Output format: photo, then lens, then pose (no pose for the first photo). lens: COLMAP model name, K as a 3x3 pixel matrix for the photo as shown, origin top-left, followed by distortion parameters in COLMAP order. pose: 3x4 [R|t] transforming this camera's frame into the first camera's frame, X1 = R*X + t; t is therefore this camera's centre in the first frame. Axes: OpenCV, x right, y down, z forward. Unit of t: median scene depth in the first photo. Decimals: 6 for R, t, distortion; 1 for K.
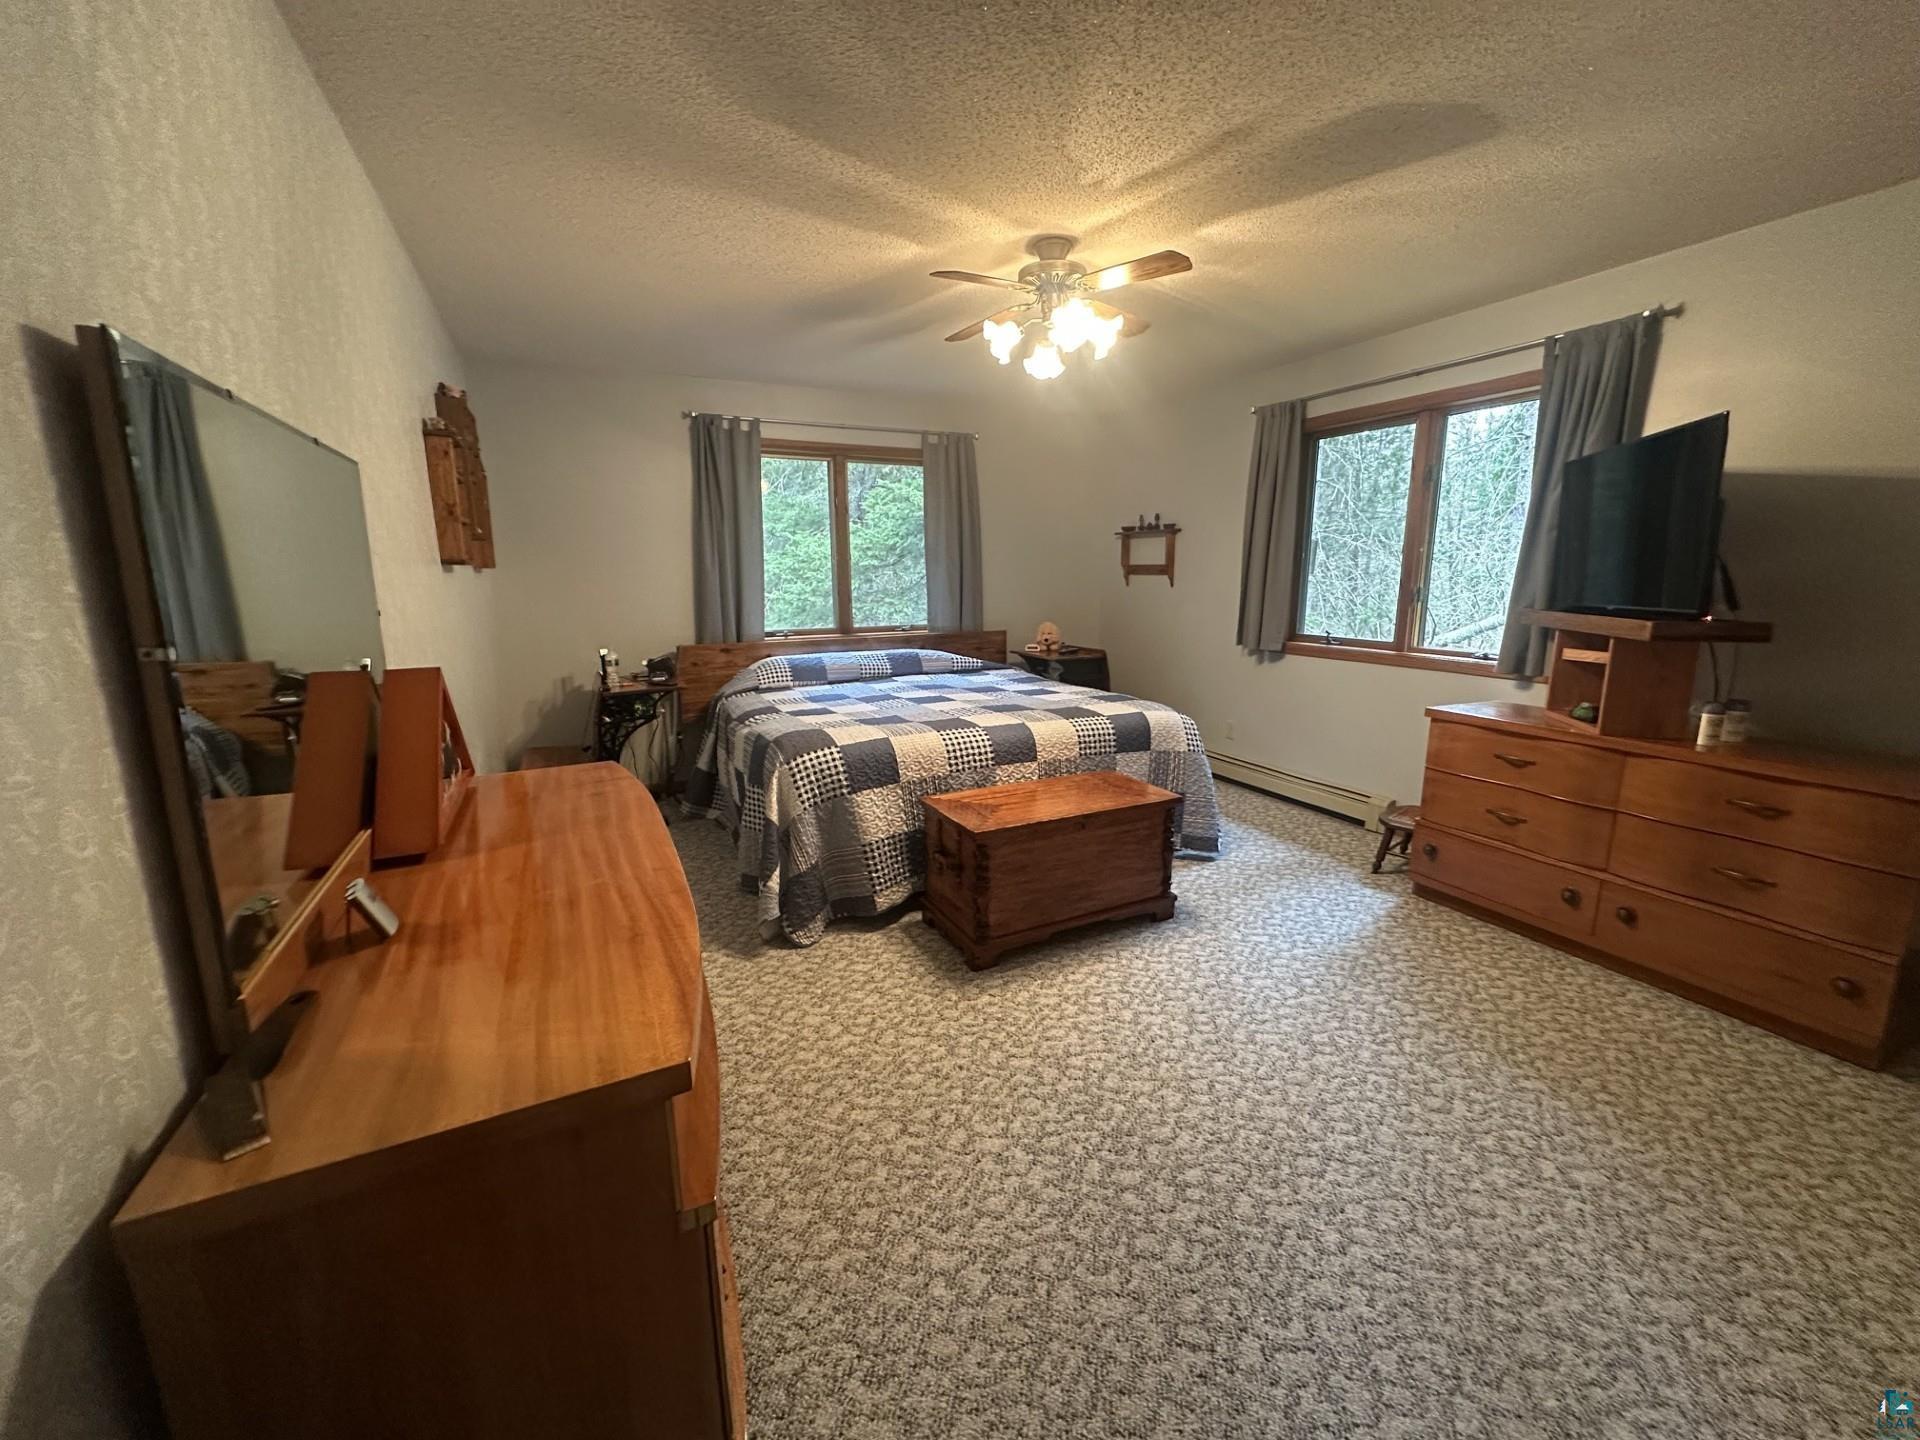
lens RADIAL K [[763.0, 0, 958.8], [0, 763.0, 717.1], [0, 0, 1]] dist [0.000268, 0.000156]
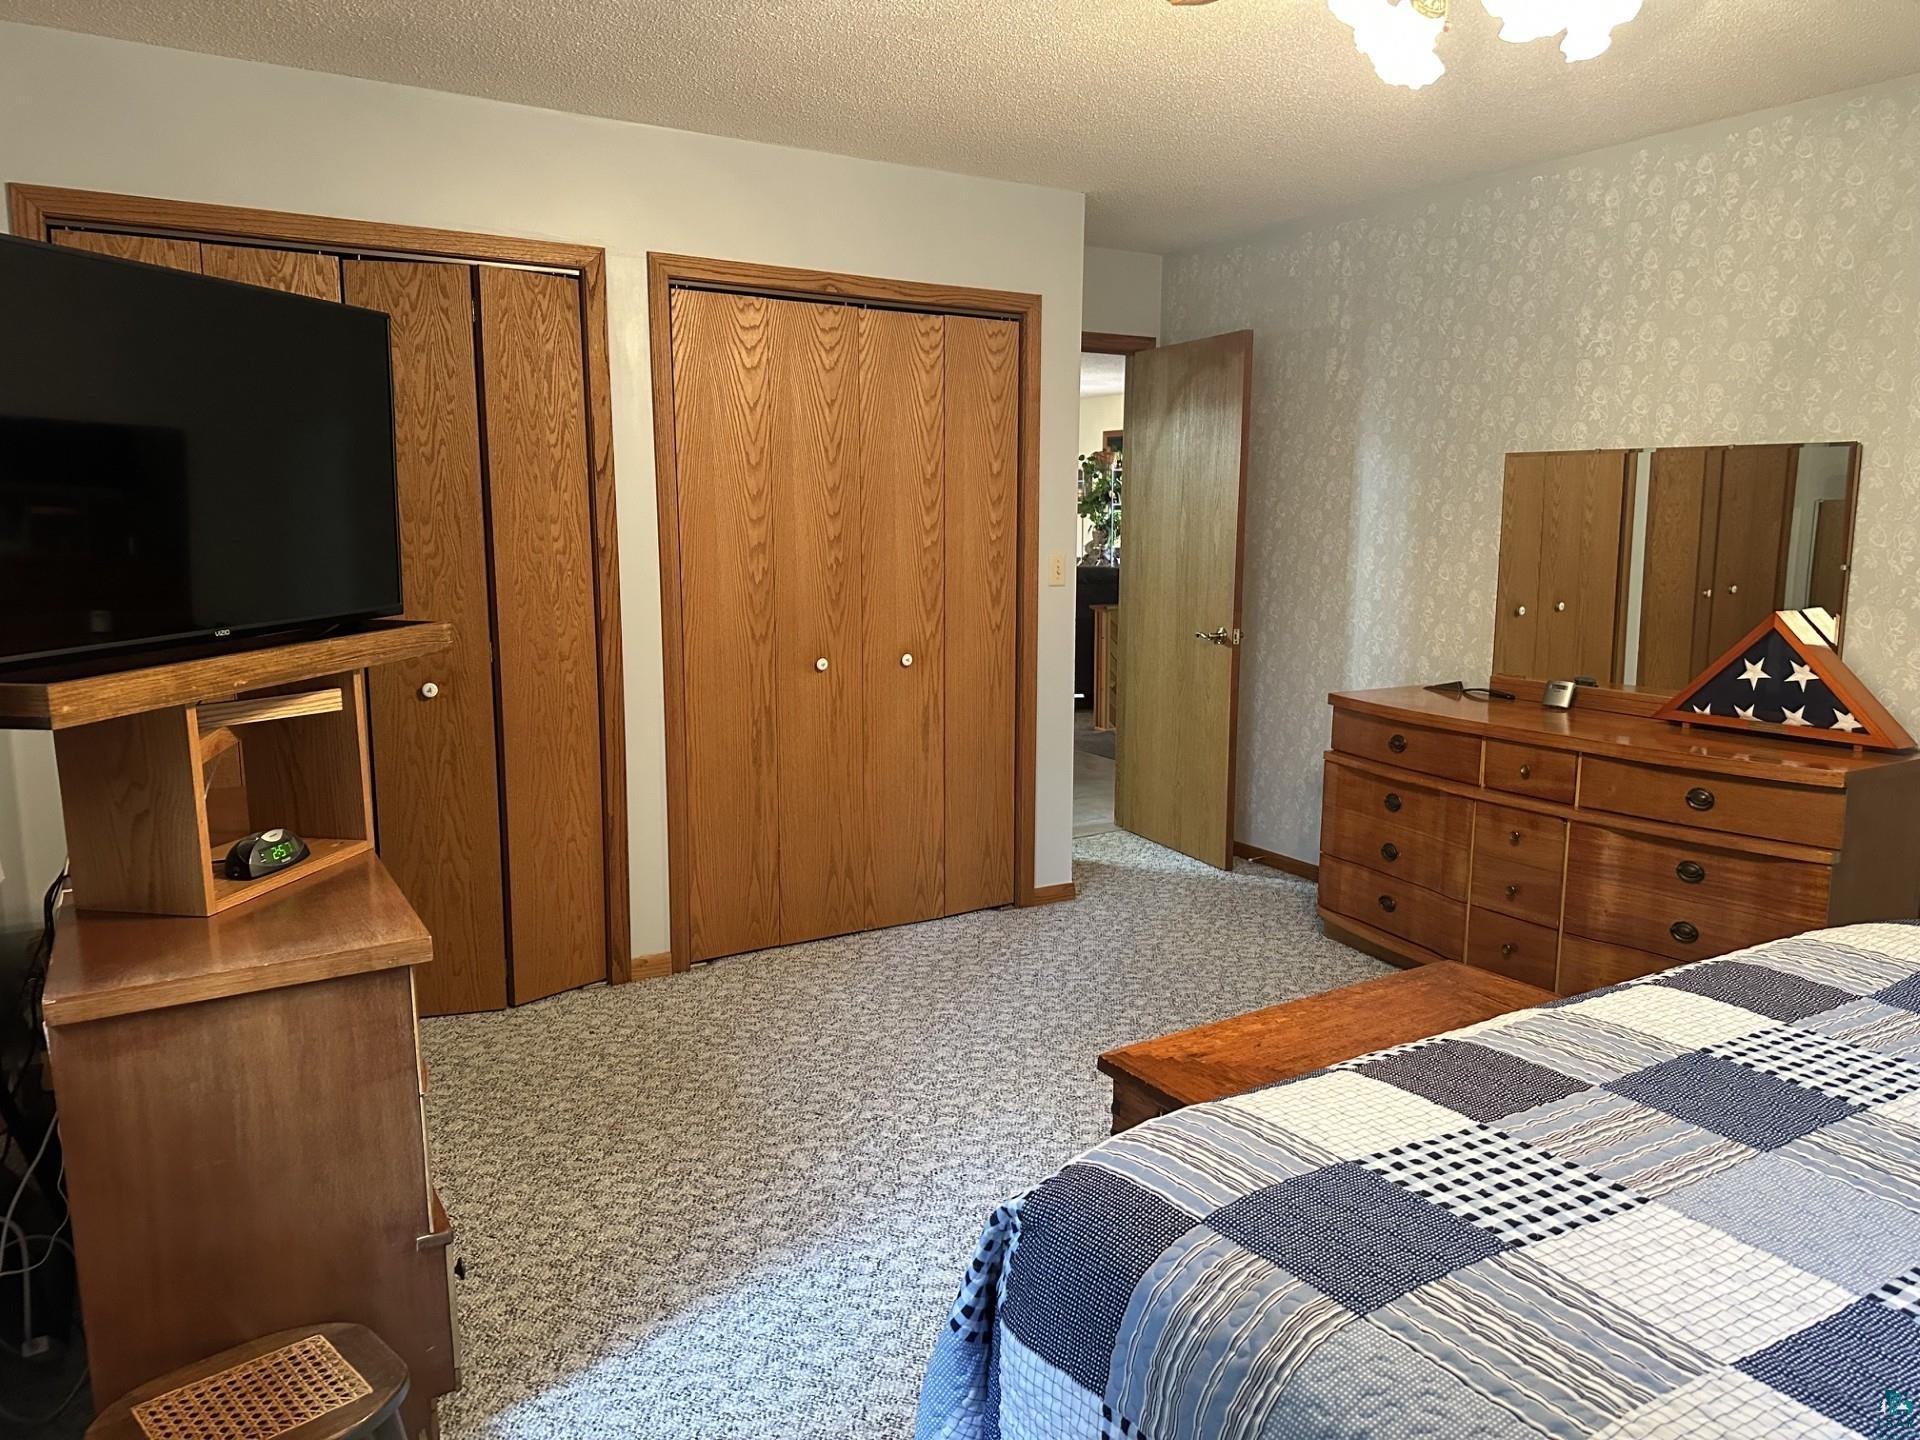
lens RADIAL K [[1337.6, 0, 974.0], [0, 1337.6, 701.4], [0, 0, 1]] dist [0.098477, -0.128722]
pose [[-0.994990, 0.015249, -0.098802, 0.467343], [-0.018027, 0.944730, 0.327354, -0.366846], [0.098333, 0.327496, -0.939722, 1.763618]]
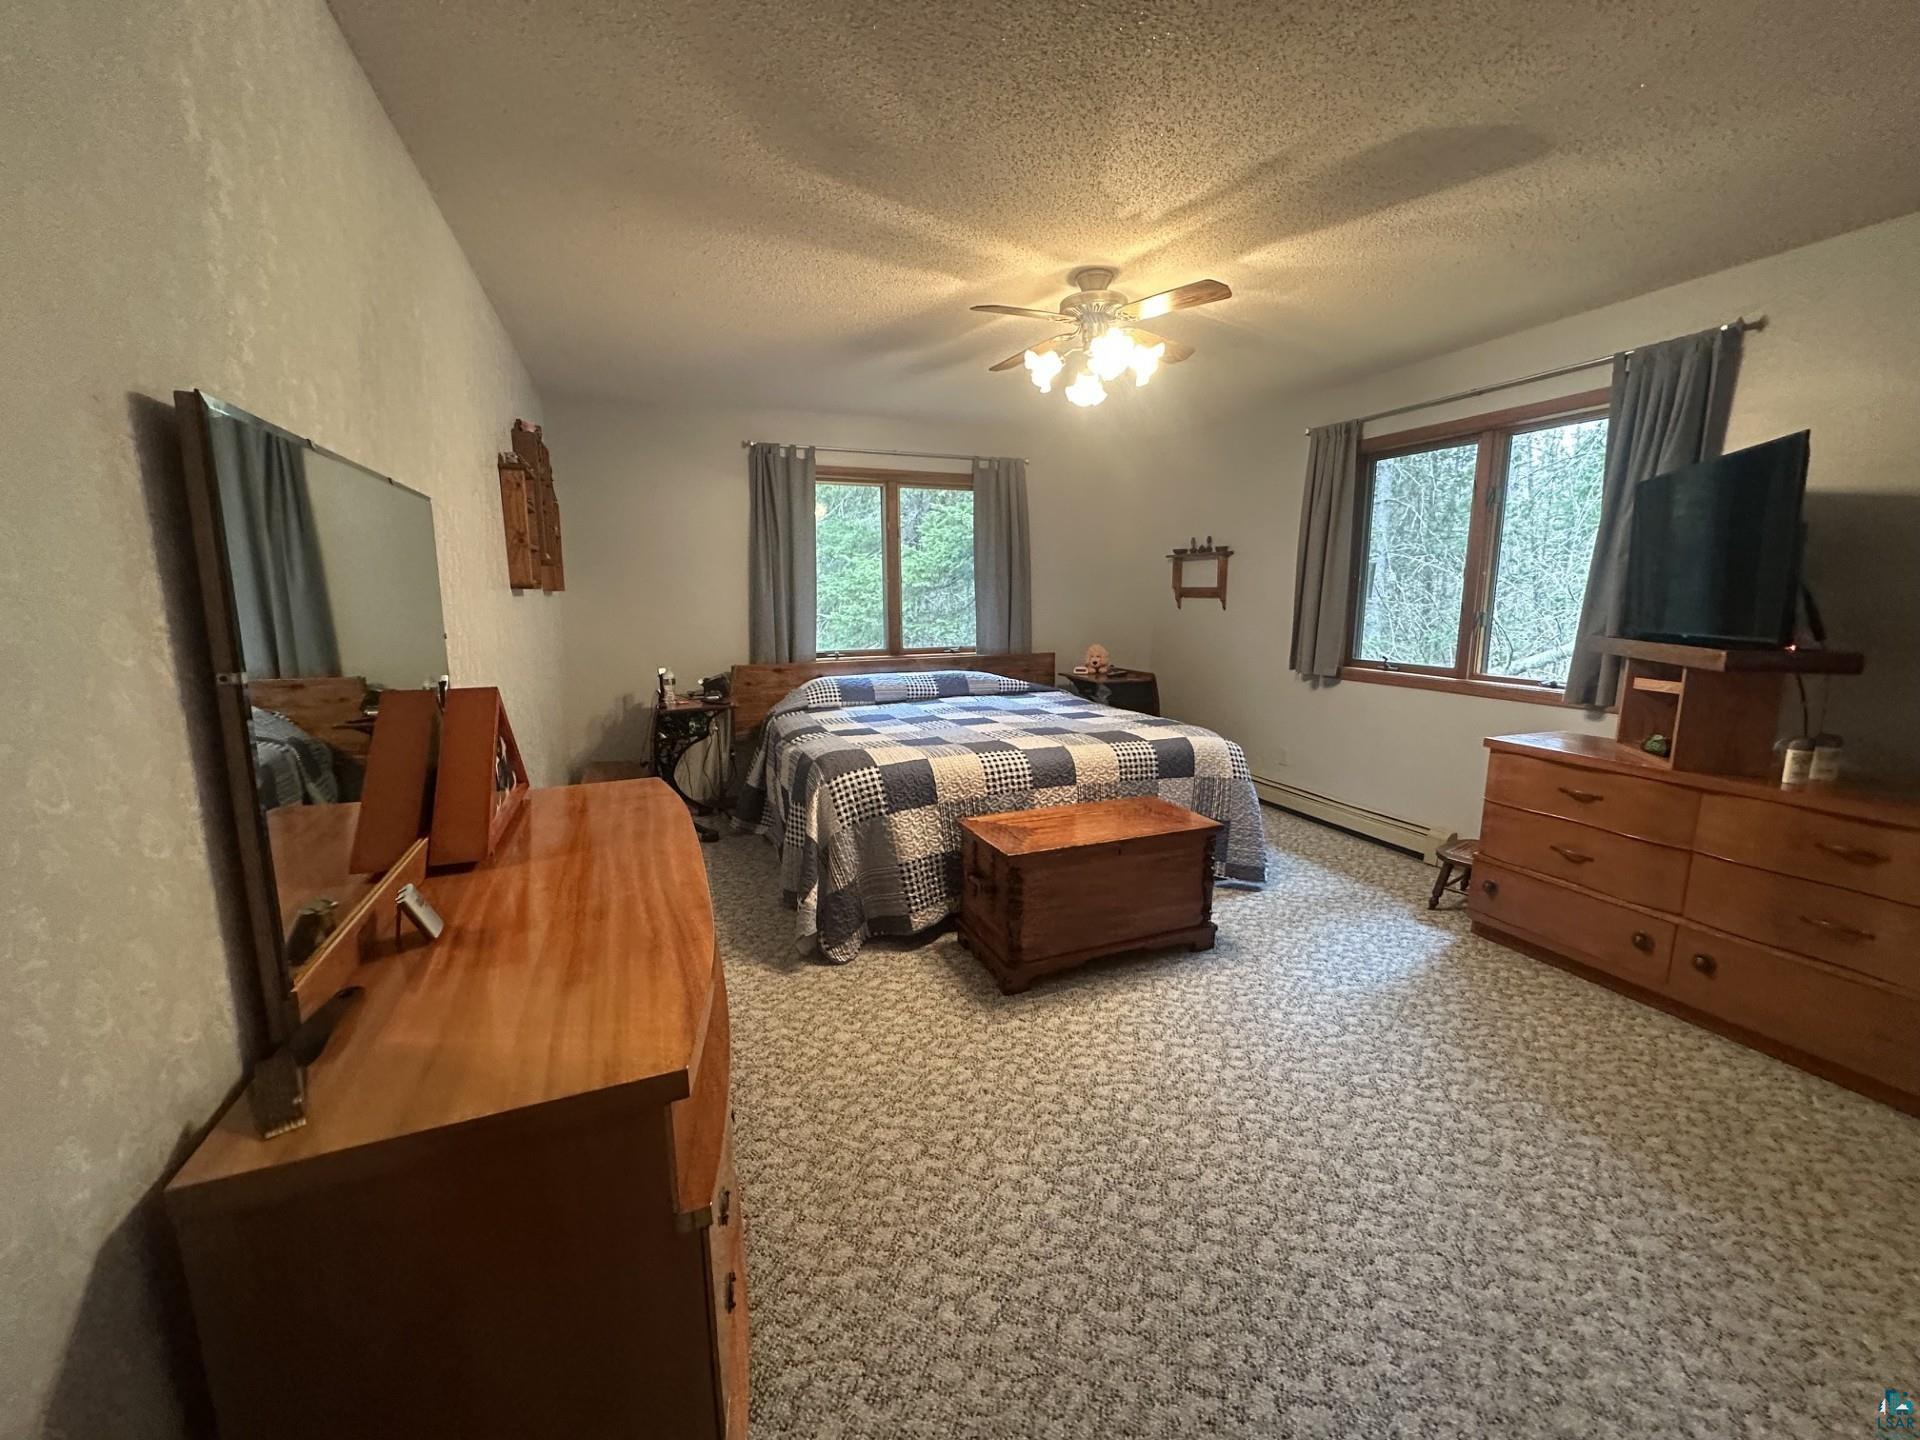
lens RADIAL K [[763.0, 0, 958.8], [0, 763.0, 717.1], [0, 0, 1]] dist [0.000268, 0.000156]
pose [[0.996983, 0.014000, -0.076351, 0.028313], [-0.015975, 0.999552, -0.025315, -0.003877], [0.075963, 0.026458, 0.996760, -0.009436]]
